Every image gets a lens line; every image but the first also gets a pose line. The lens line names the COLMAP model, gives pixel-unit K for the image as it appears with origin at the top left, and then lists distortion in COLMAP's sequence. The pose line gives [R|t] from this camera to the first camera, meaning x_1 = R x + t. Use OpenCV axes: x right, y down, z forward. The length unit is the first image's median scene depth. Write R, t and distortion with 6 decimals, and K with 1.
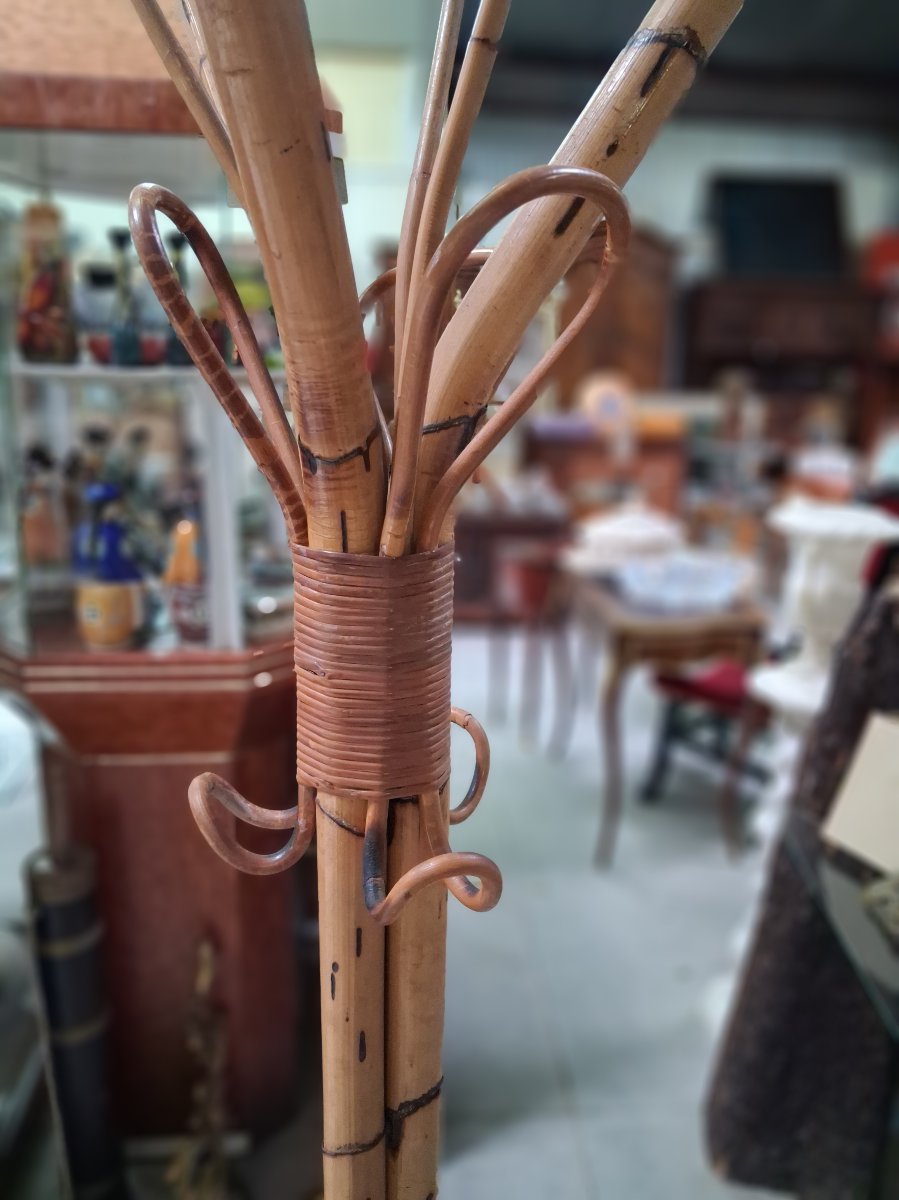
lens RADIAL K [[966.7, 0, 449.5], [0, 966.7, 600.0], [0, 0, 1]] dist [0.009318, -0.010808]
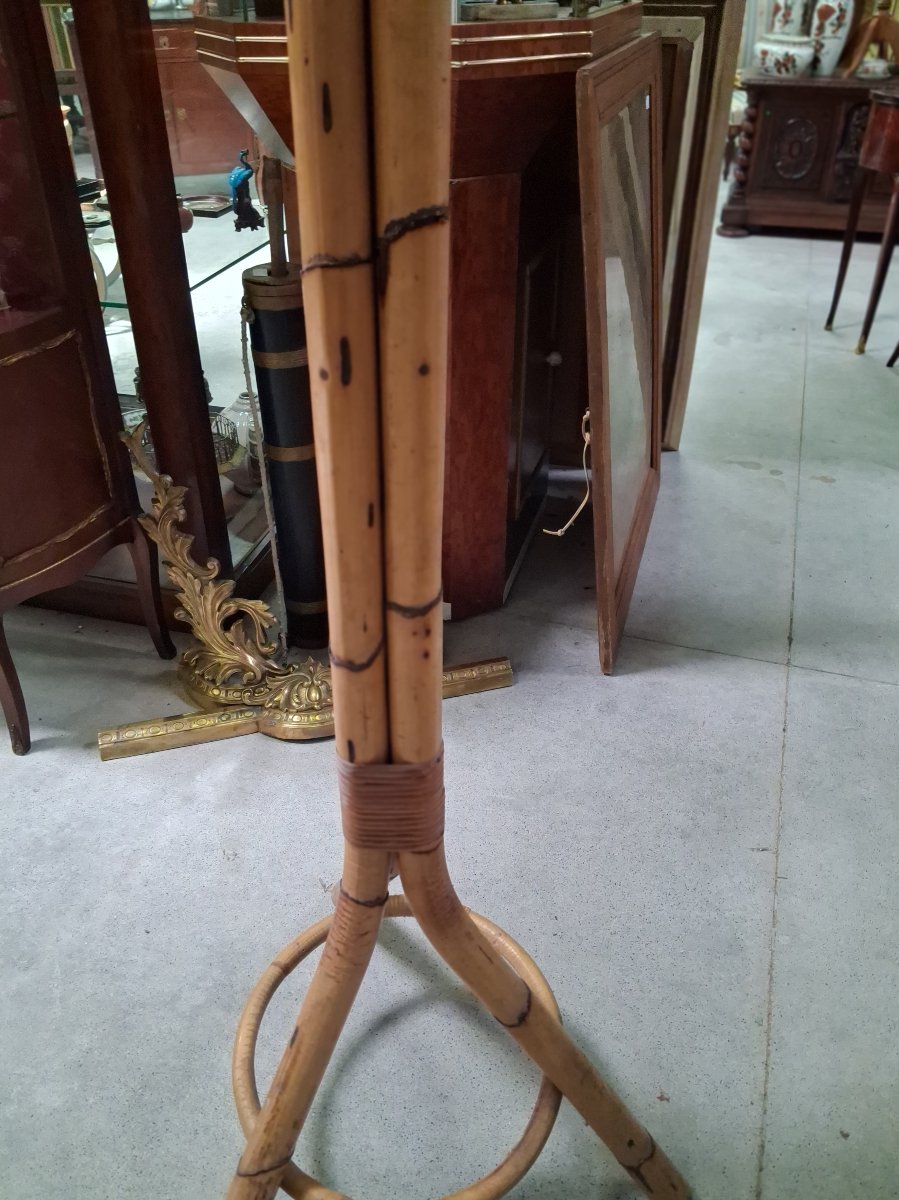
lens RADIAL K [[966.7, 0, 449.5], [0, 966.7, 600.0], [0, 0, 1]] dist [0.009318, -0.010808]
pose [[0.930022, 0.190161, -0.314480, 0.316910], [-0.077737, 0.938150, 0.337390, 0.537754], [0.359188, -0.289333, 0.887283, 0.201634]]
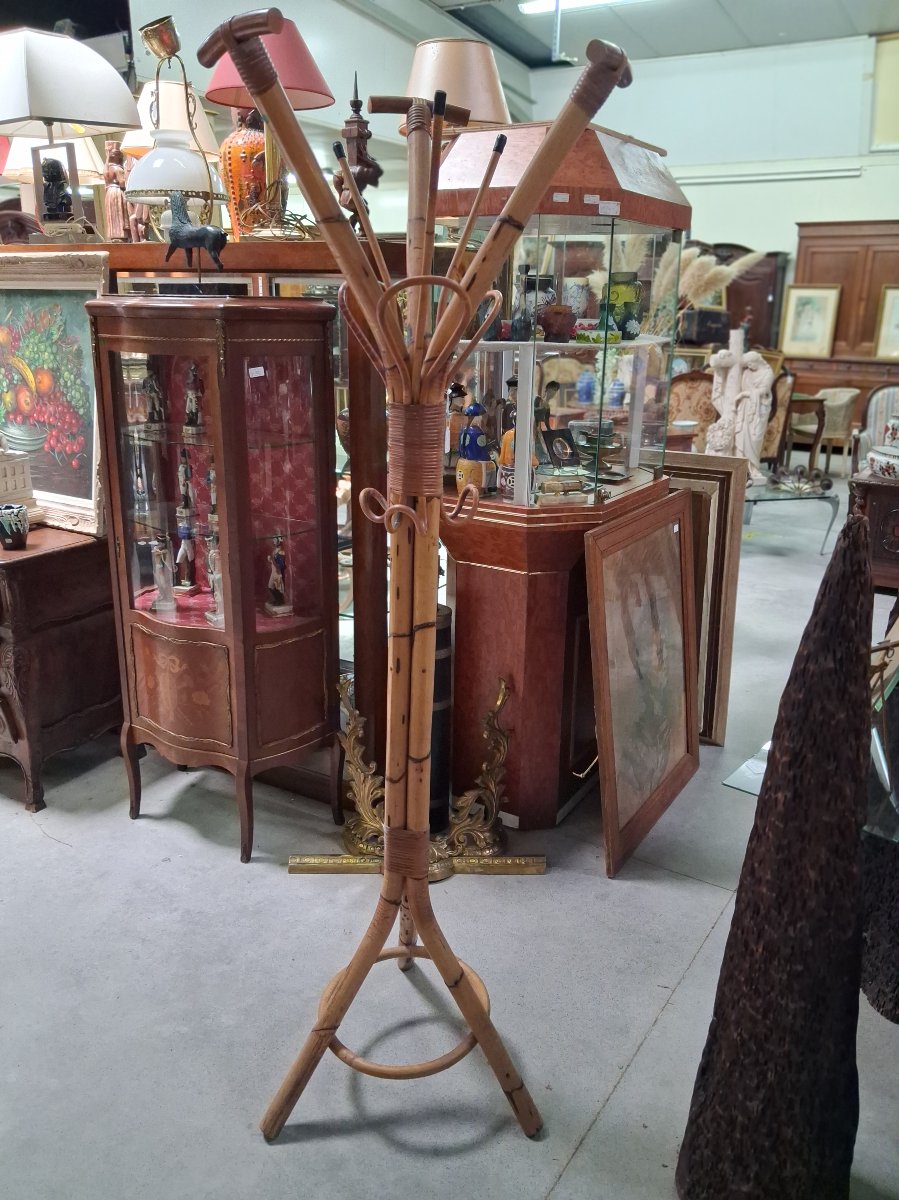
lens RADIAL K [[935.5, 0, 457.3], [0, 935.5, 596.5], [0, 0, 1]] dist [-0.011449, -0.004050]
pose [[0.811421, 0.177501, -0.556857, 1.420748], [-0.162681, 0.983708, 0.076512, 0.232676], [0.561366, 0.028507, 0.827077, -1.004929]]
